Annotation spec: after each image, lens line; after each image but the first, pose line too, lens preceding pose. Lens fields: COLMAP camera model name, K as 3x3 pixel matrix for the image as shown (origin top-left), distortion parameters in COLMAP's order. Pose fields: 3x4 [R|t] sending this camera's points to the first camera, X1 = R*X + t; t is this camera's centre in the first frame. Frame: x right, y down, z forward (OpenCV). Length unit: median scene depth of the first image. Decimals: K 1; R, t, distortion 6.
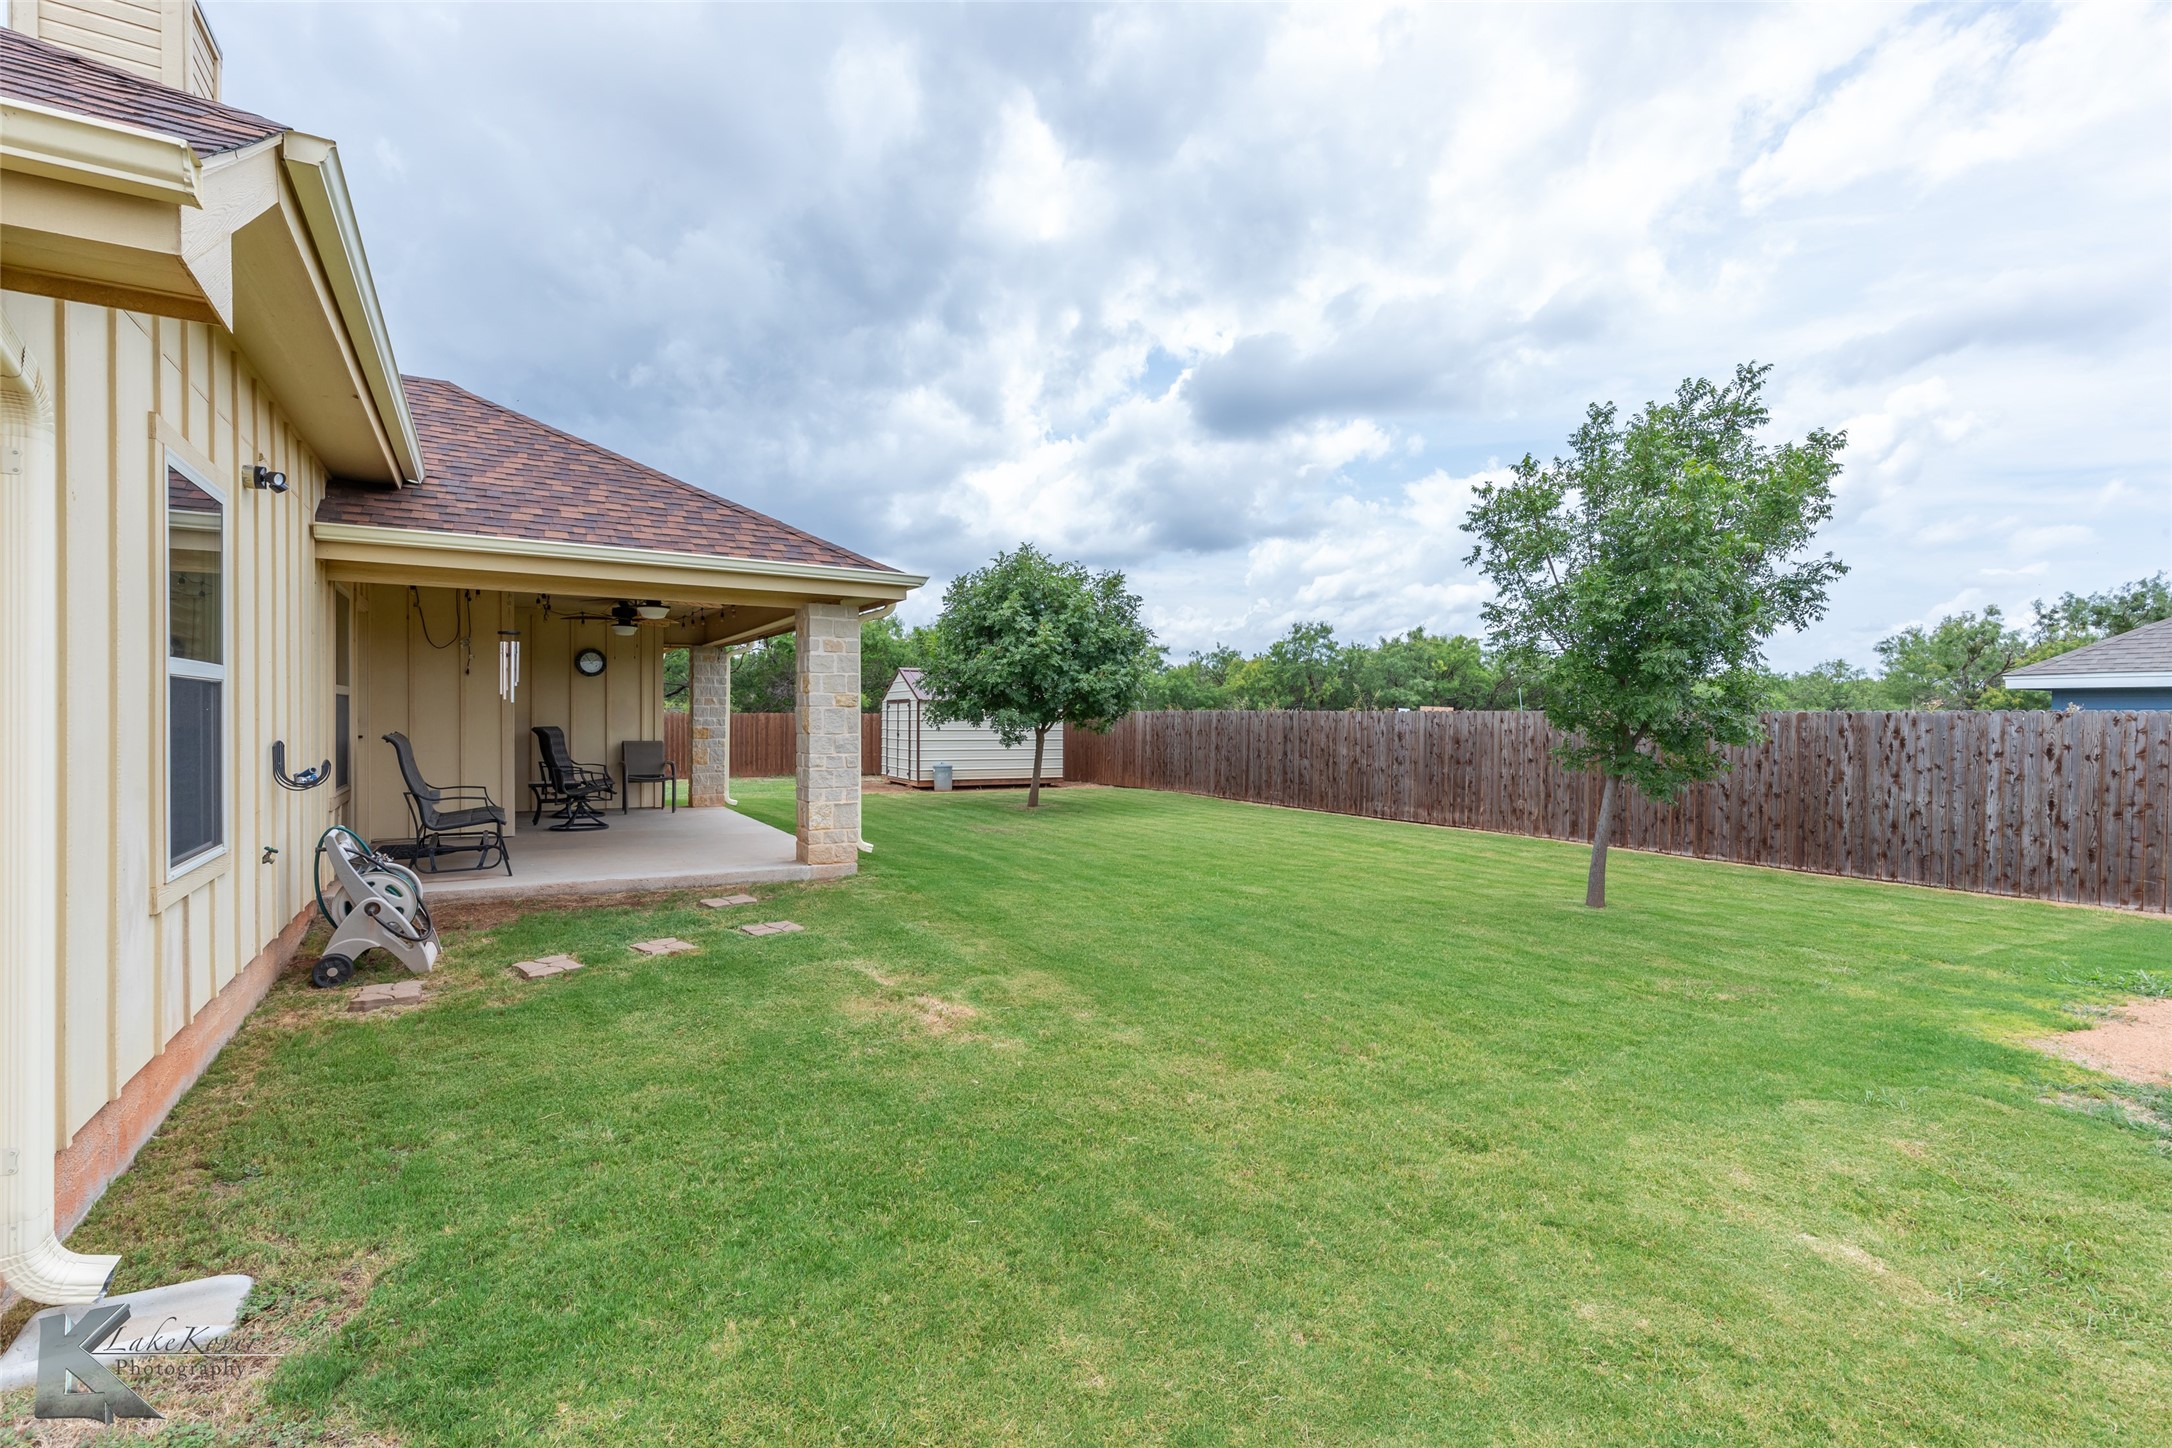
lens RADIAL K [[979.8, 0, 1077.0], [0, 979.8, 734.7], [0, 0, 1]] dist [0.006825, 0.000005]
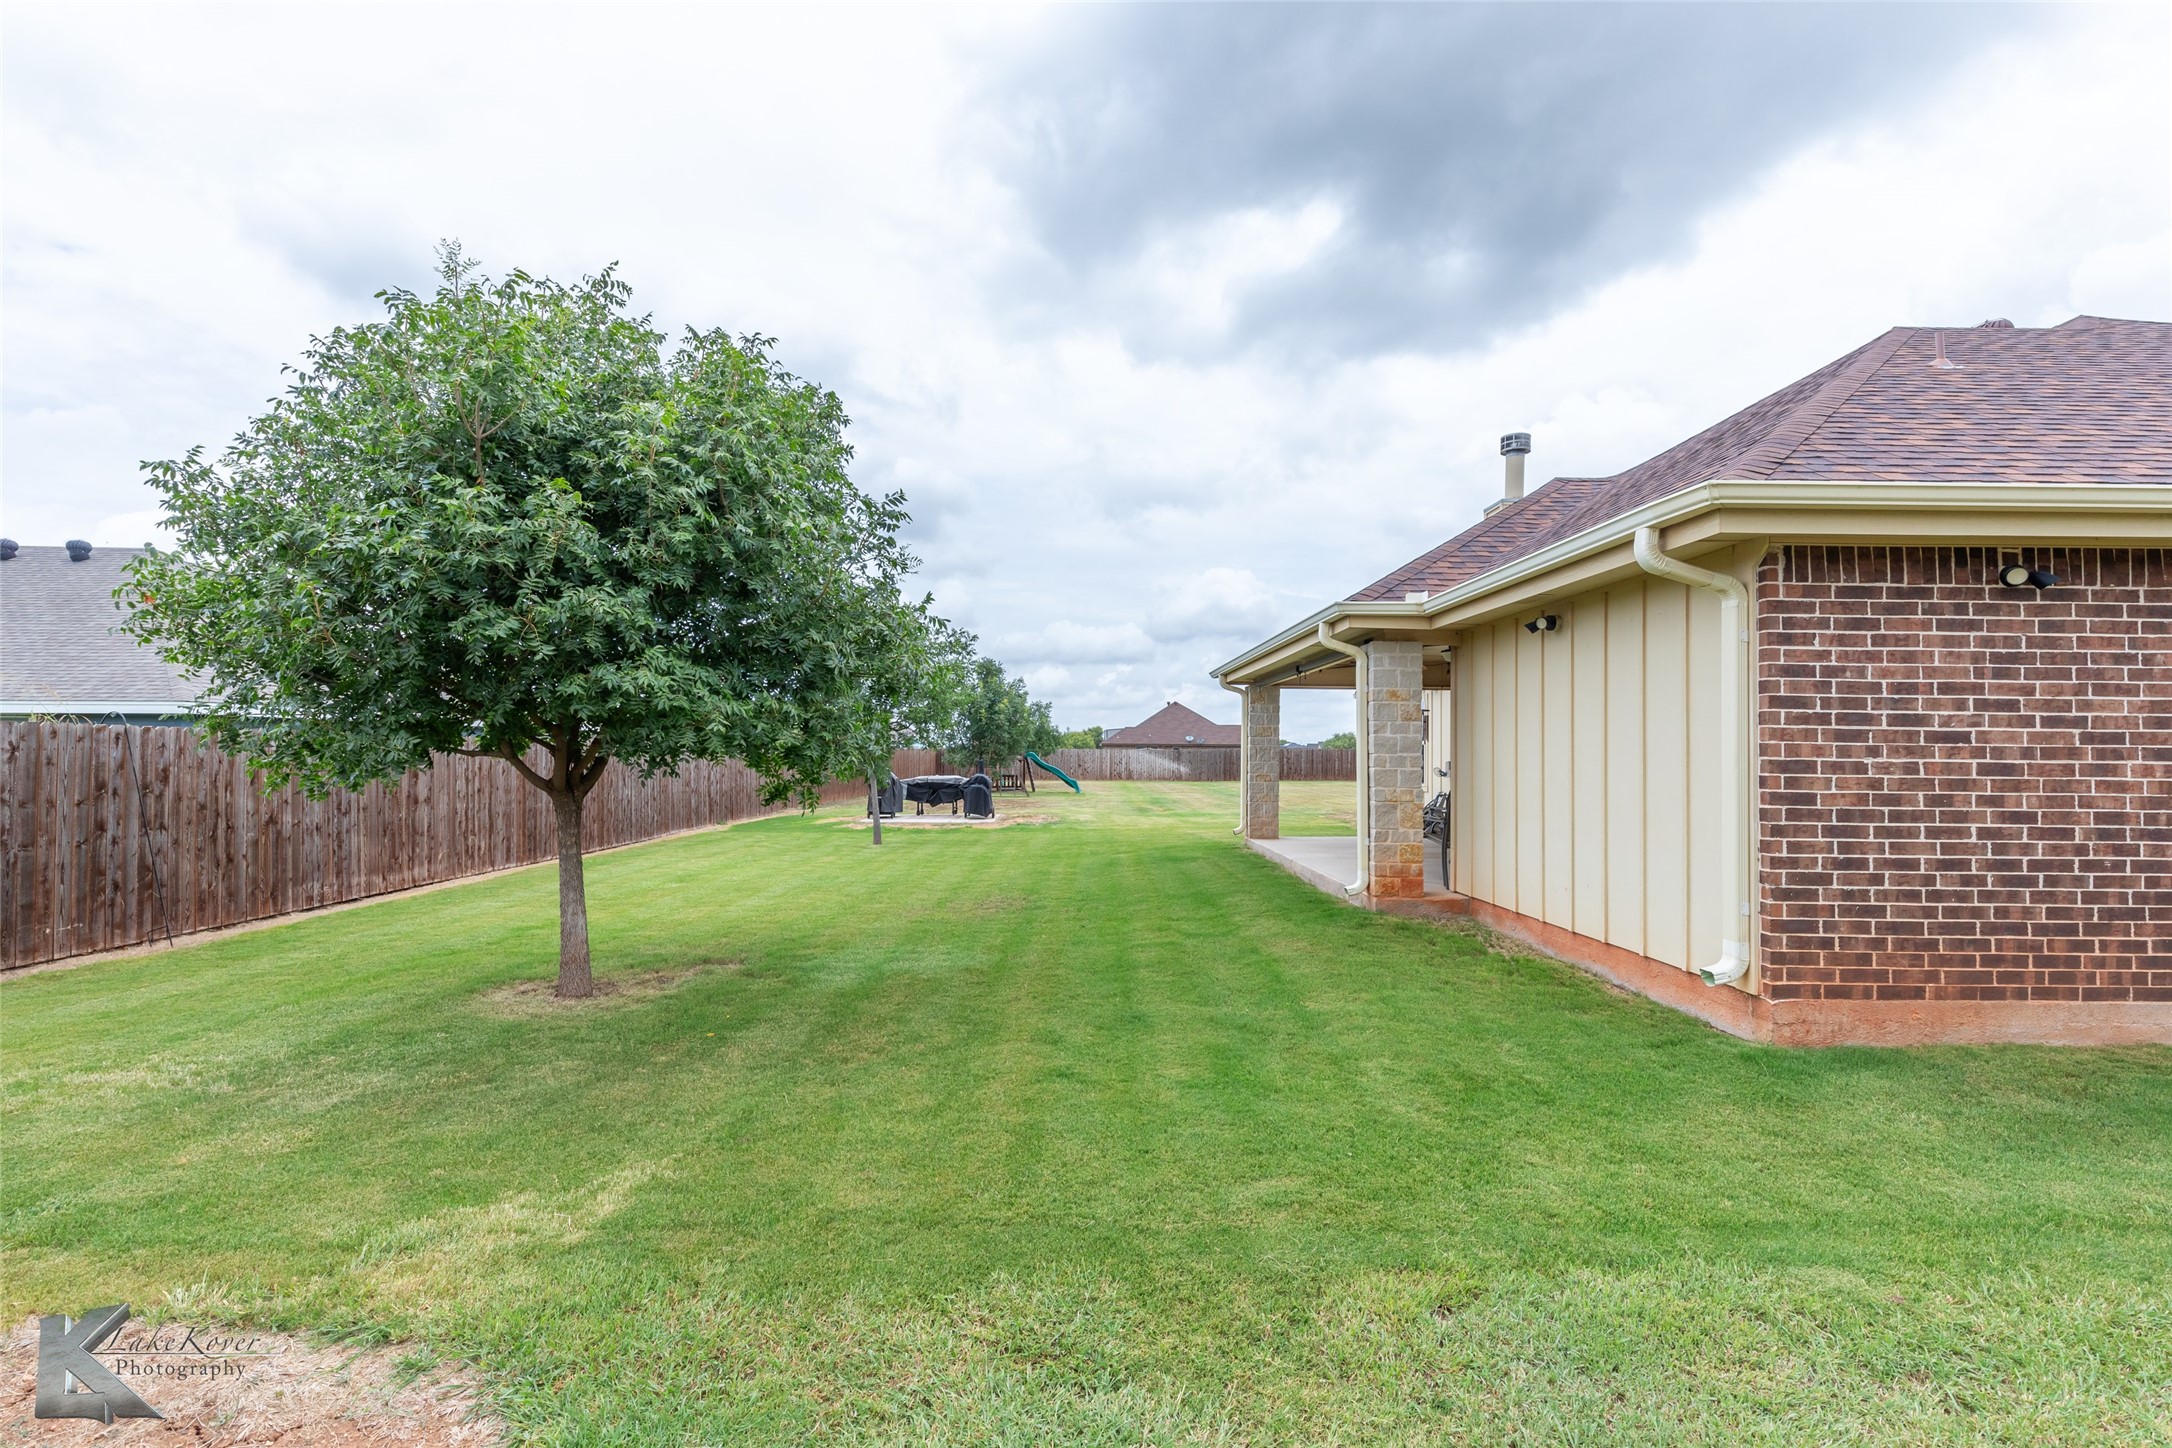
lens RADIAL K [[979.8, 0, 1077.0], [0, 979.8, 734.7], [0, 0, 1]] dist [0.006825, 0.000005]
pose [[-0.861469, -0.002325, 0.507805, -0.388648], [-0.001868, 0.999997, 0.001410, -0.022939], [-0.507807, 0.000266, -0.861471, 1.225657]]
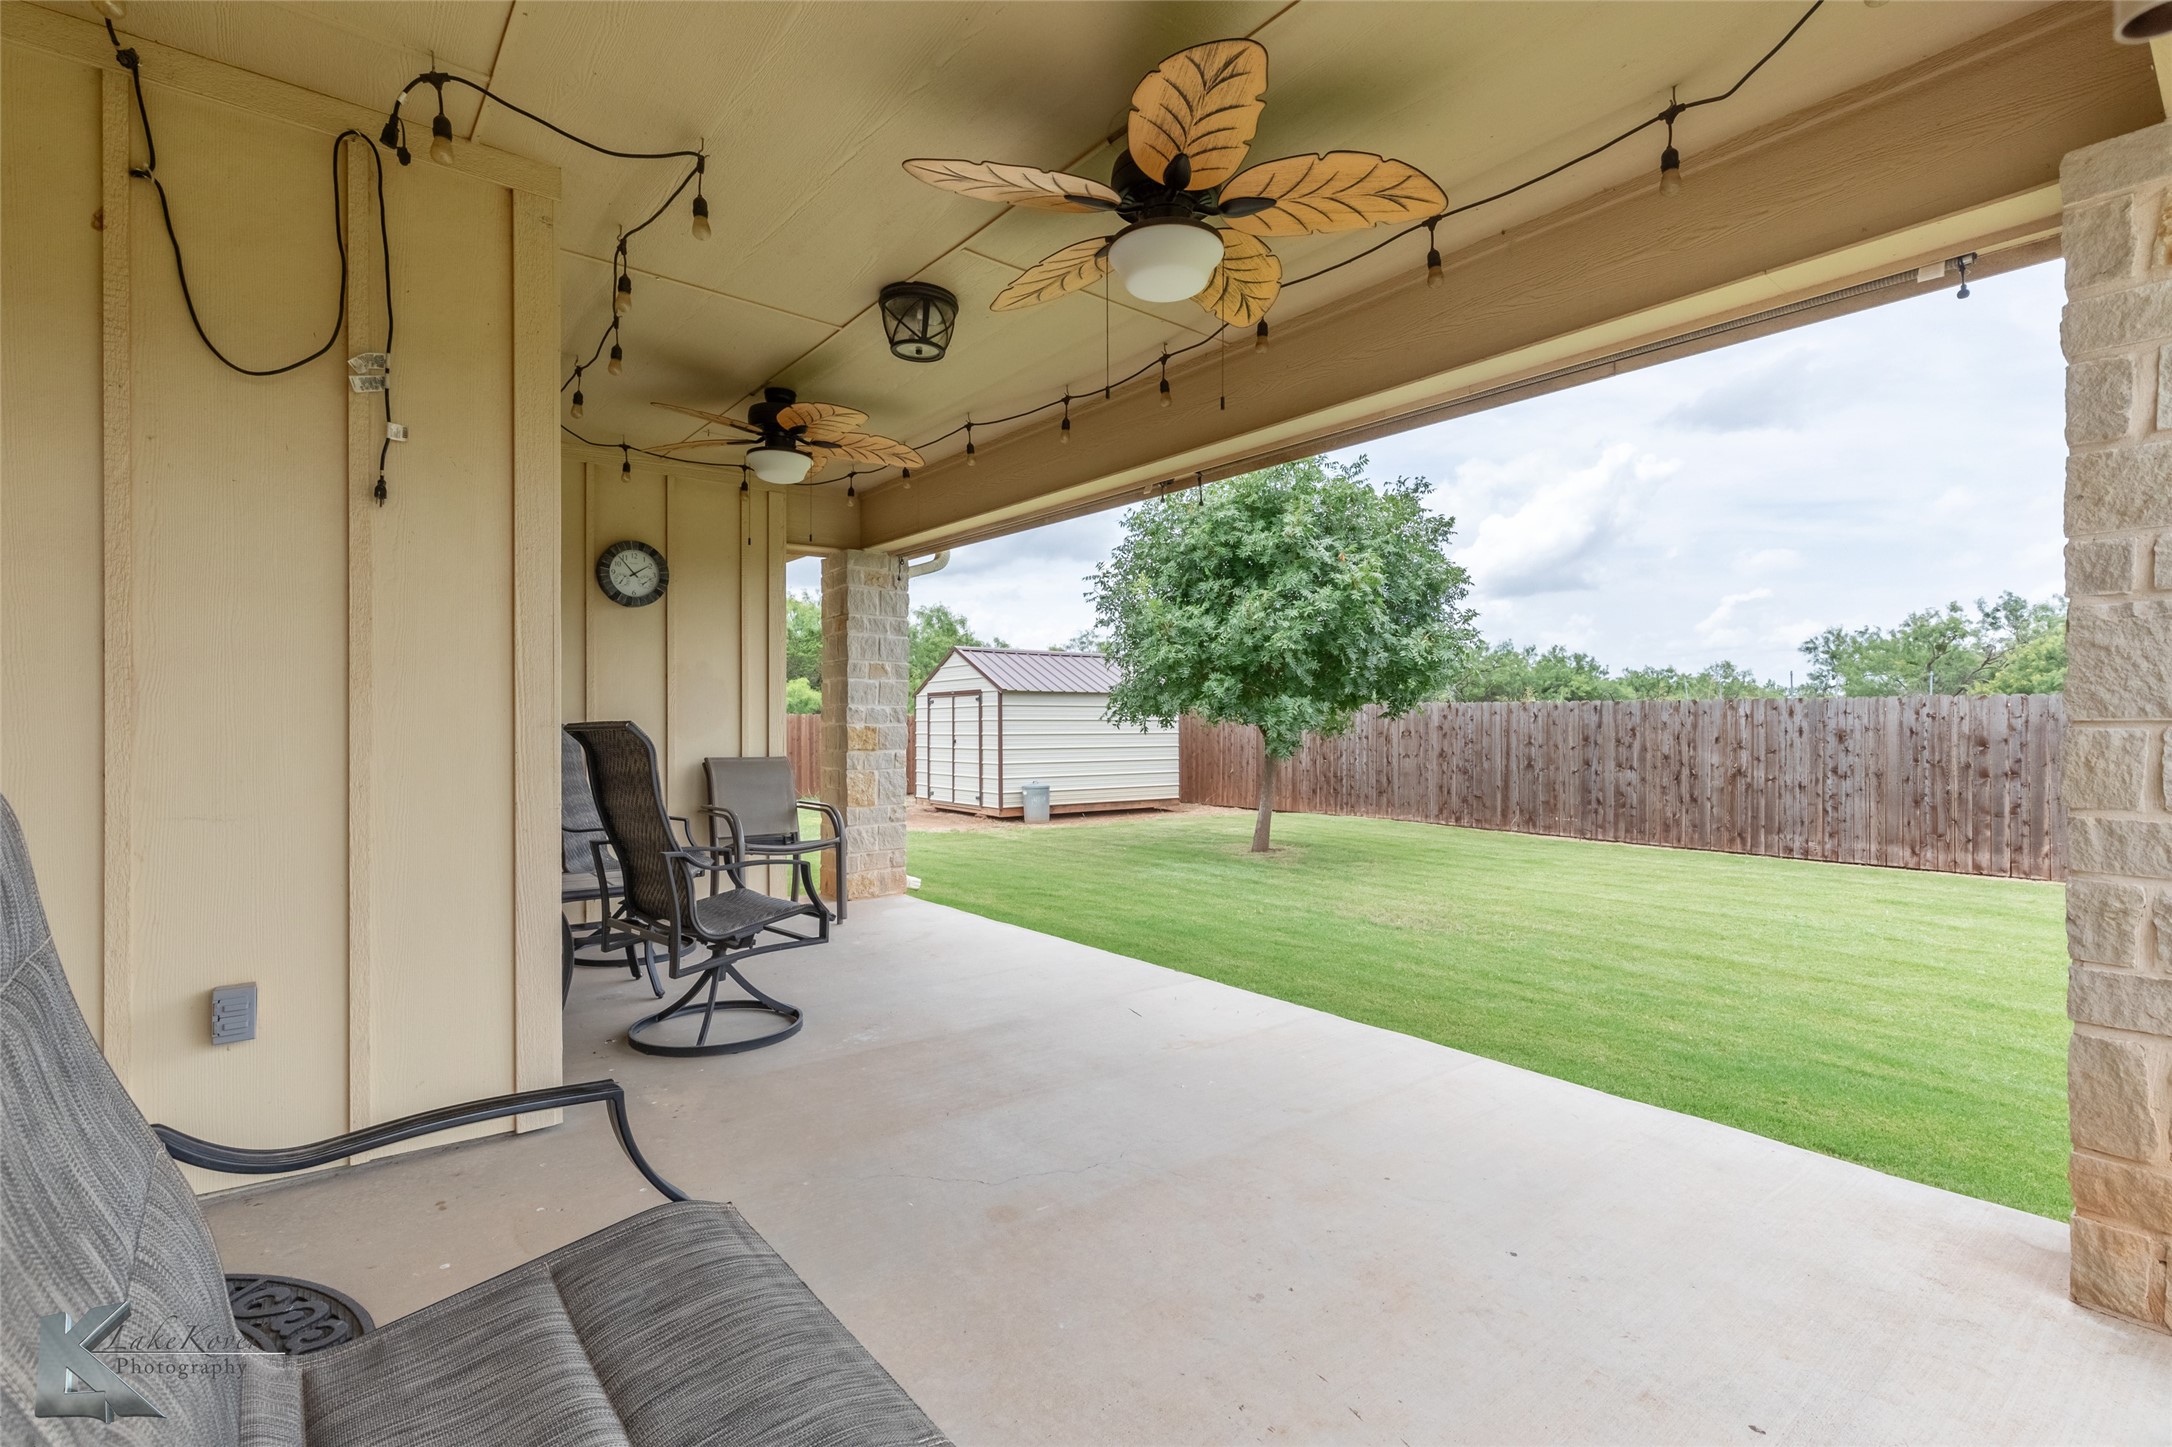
lens RADIAL K [[979.8, 0, 1077.0], [0, 979.8, 734.2], [0, 0, 1]] dist [0.006825, 0.000005]
pose [[0.990346, -0.008473, 0.138355, -0.254734], [0.009374, 0.999939, -0.005863, -0.000210], [-0.138297, 0.007103, 0.990365, 0.386813]]
